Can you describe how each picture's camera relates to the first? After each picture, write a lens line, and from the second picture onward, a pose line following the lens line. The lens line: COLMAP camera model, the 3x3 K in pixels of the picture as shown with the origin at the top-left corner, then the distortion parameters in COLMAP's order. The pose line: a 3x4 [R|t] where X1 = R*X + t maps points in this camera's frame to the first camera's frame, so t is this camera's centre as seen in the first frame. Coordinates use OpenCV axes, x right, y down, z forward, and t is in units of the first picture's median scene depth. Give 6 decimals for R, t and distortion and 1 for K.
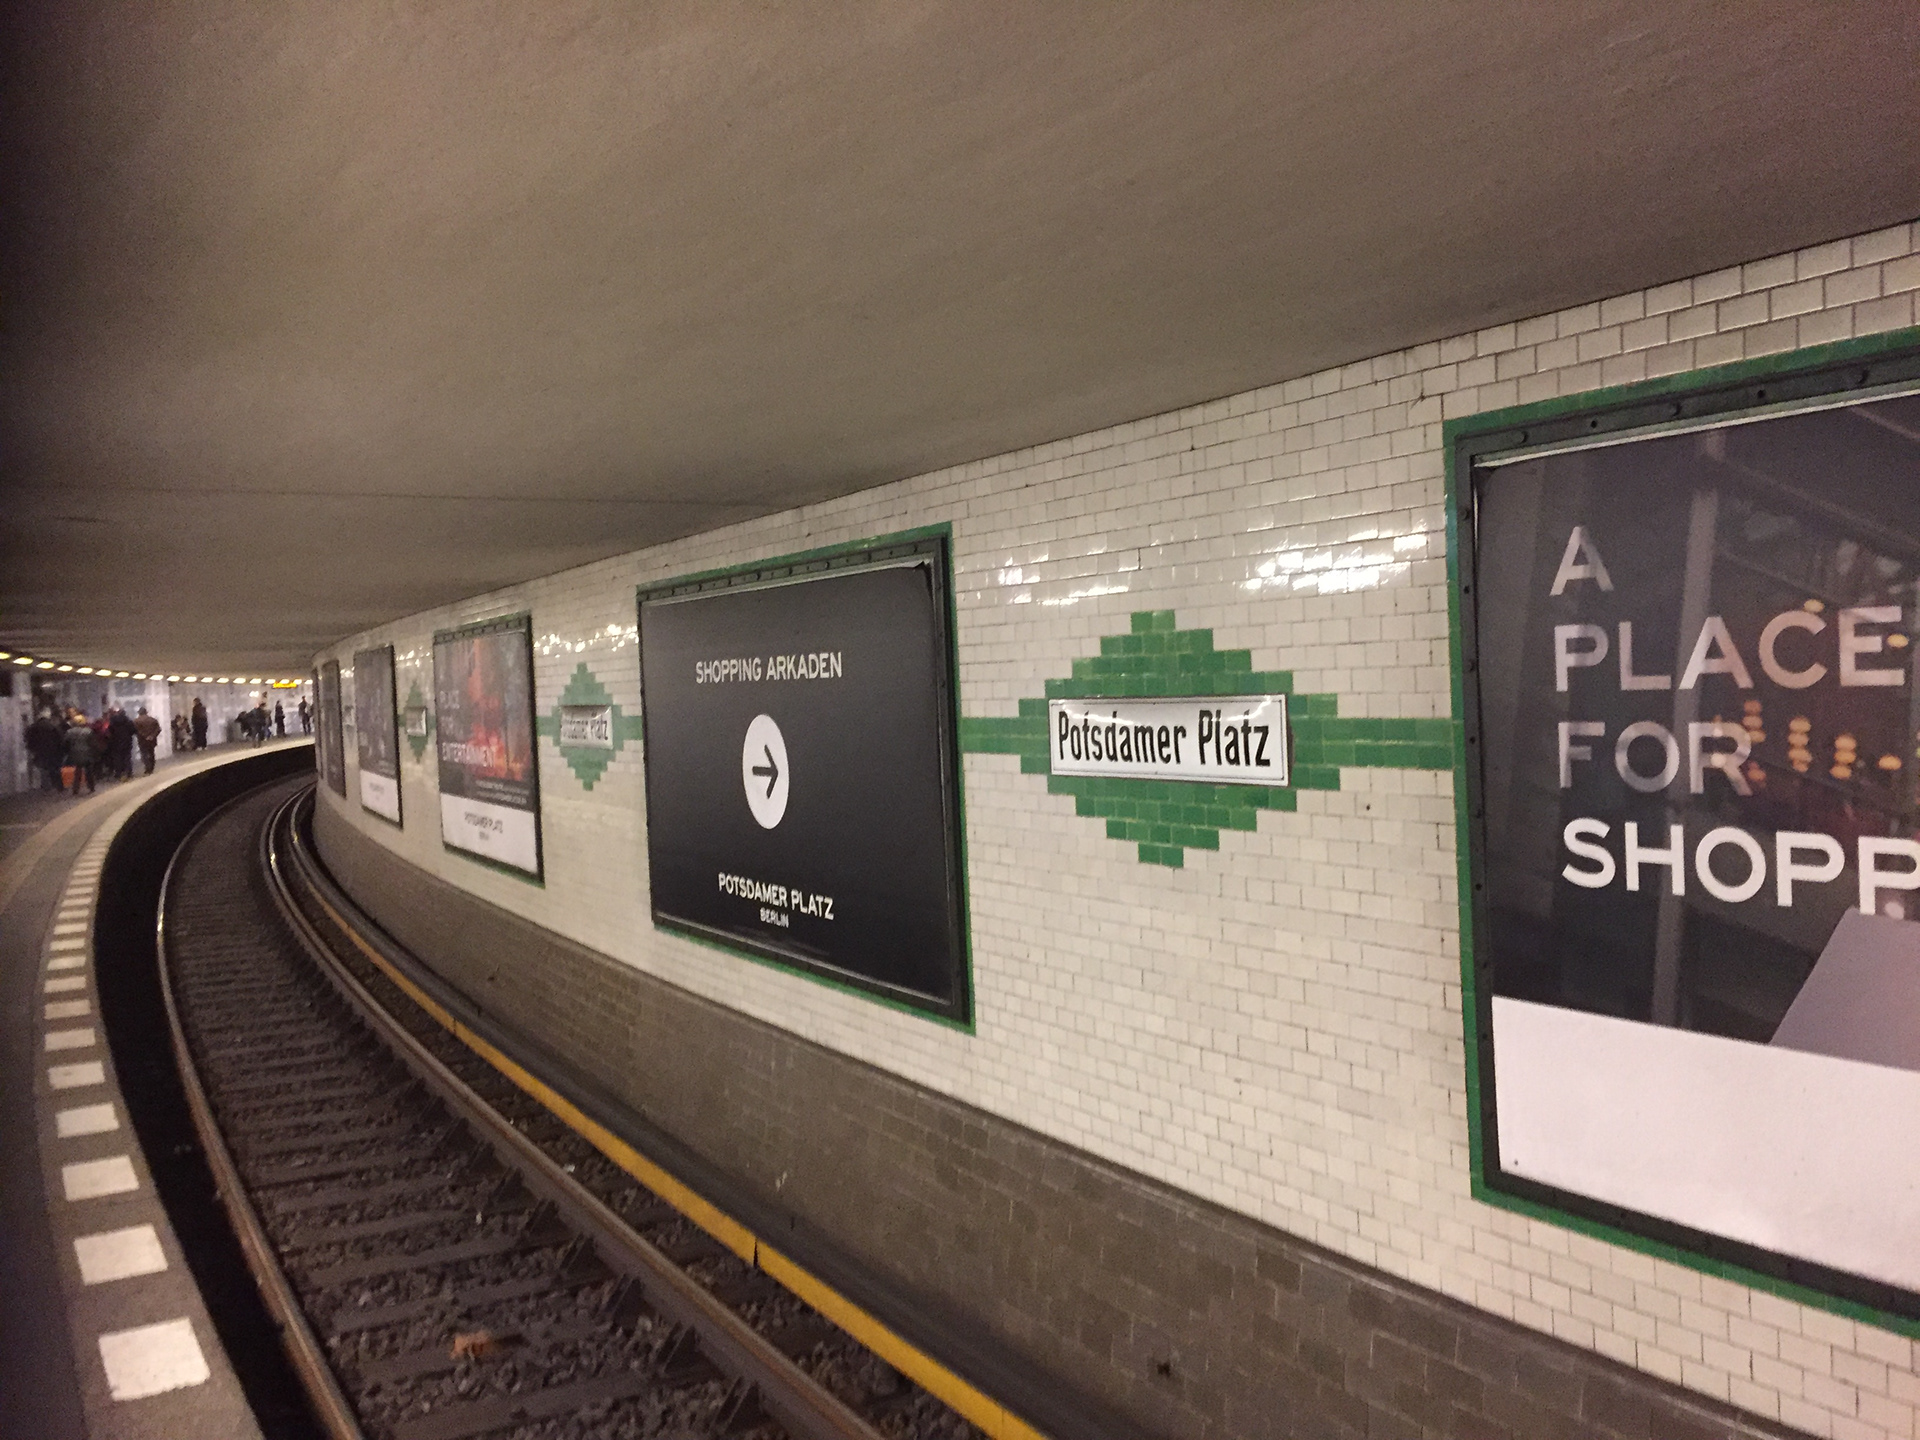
lens RADIAL K [[1605.4, 0, 1006.8], [0, 1605.4, 716.0], [0, 0, 1]] dist [-0.002270, -0.005989]
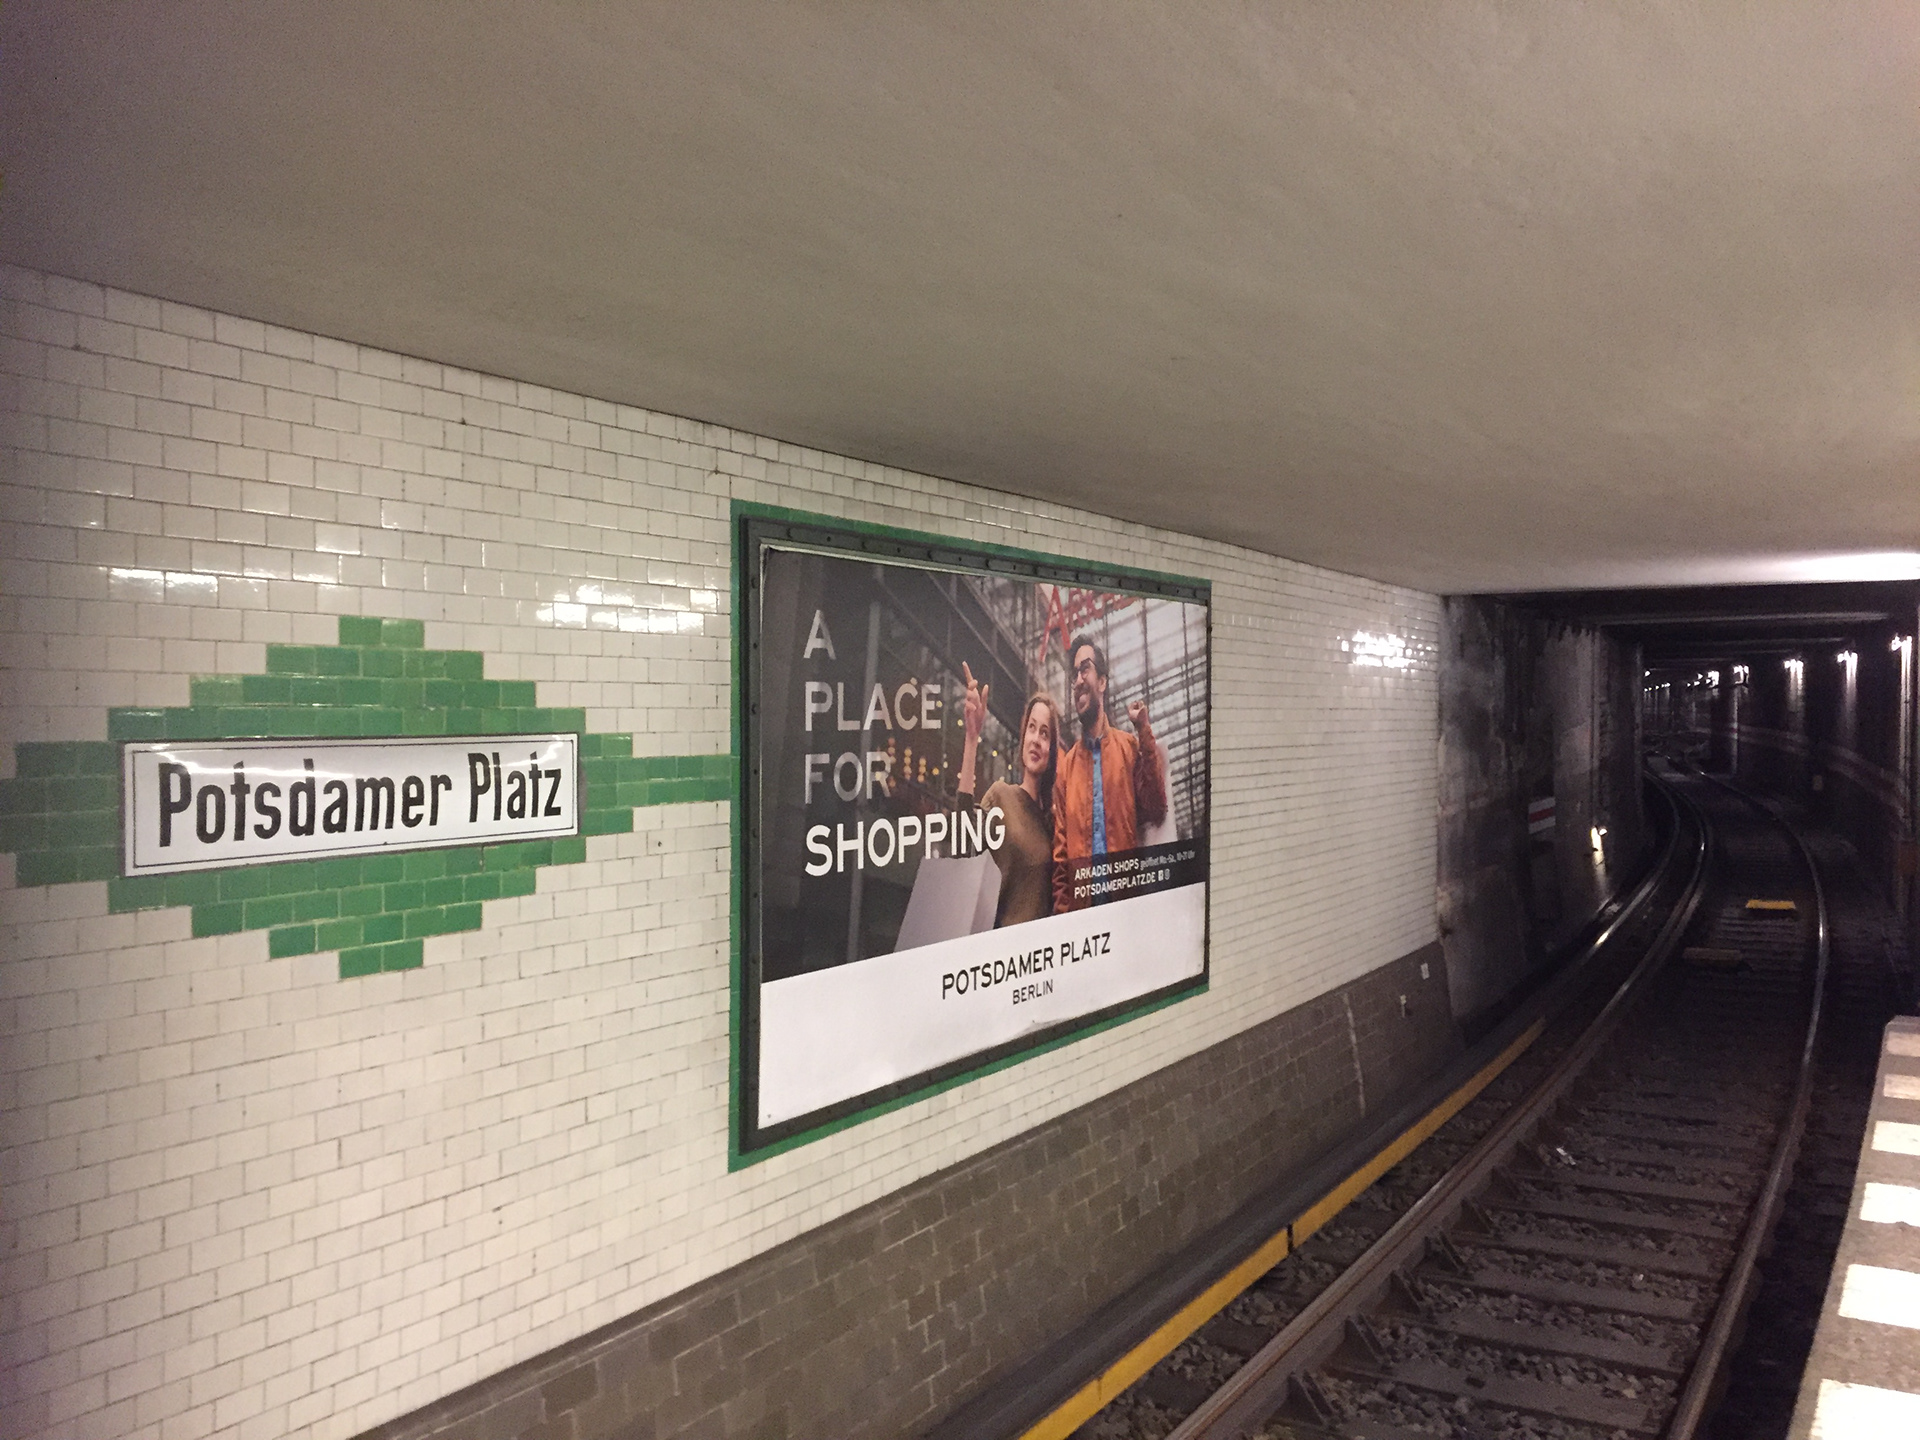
lens RADIAL K [[1605.4, 0, 1006.8], [0, 1605.4, 716.0], [0, 0, 1]] dist [-0.002270, -0.005989]
pose [[-0.455536, 0.038841, 0.889369, -0.814470], [0.042199, 0.998867, -0.022009, 0.007312], [-0.889216, 0.027505, -0.456659, 1.307117]]
